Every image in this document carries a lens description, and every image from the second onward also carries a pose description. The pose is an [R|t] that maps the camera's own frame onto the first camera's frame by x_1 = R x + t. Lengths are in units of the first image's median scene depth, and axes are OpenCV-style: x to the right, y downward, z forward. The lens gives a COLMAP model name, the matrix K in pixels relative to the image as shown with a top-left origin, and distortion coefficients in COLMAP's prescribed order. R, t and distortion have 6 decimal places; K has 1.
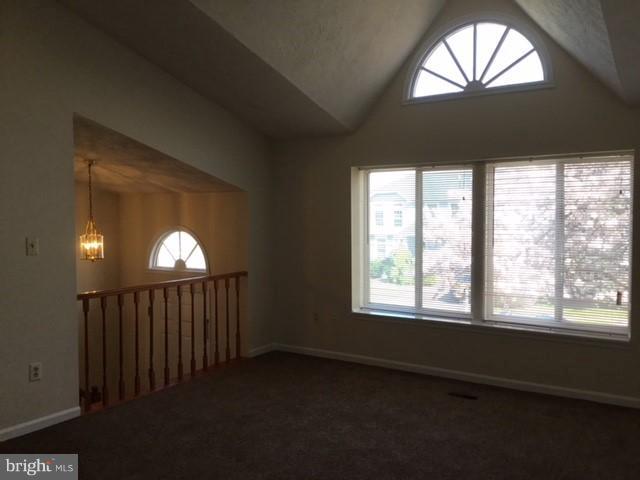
lens RADIAL K [[565.6, 0, 320.2], [0, 565.6, 240.8], [0, 0, 1]] dist [0.046571, -0.007002]
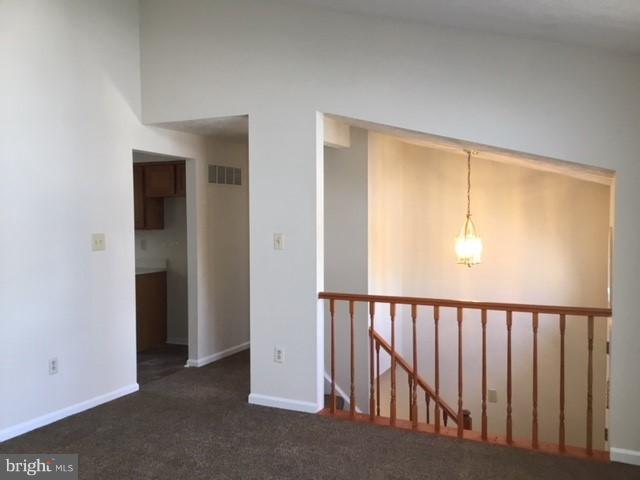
lens RADIAL K [[565.6, 0, 320.3], [0, 565.6, 241.7], [0, 0, 1]] dist [0.046571, -0.007002]
pose [[0.131365, 0.054212, -0.989851, 0.529322], [-0.036274, 0.998098, 0.049850, -0.043157], [0.990670, 0.029358, 0.133081, 0.824694]]
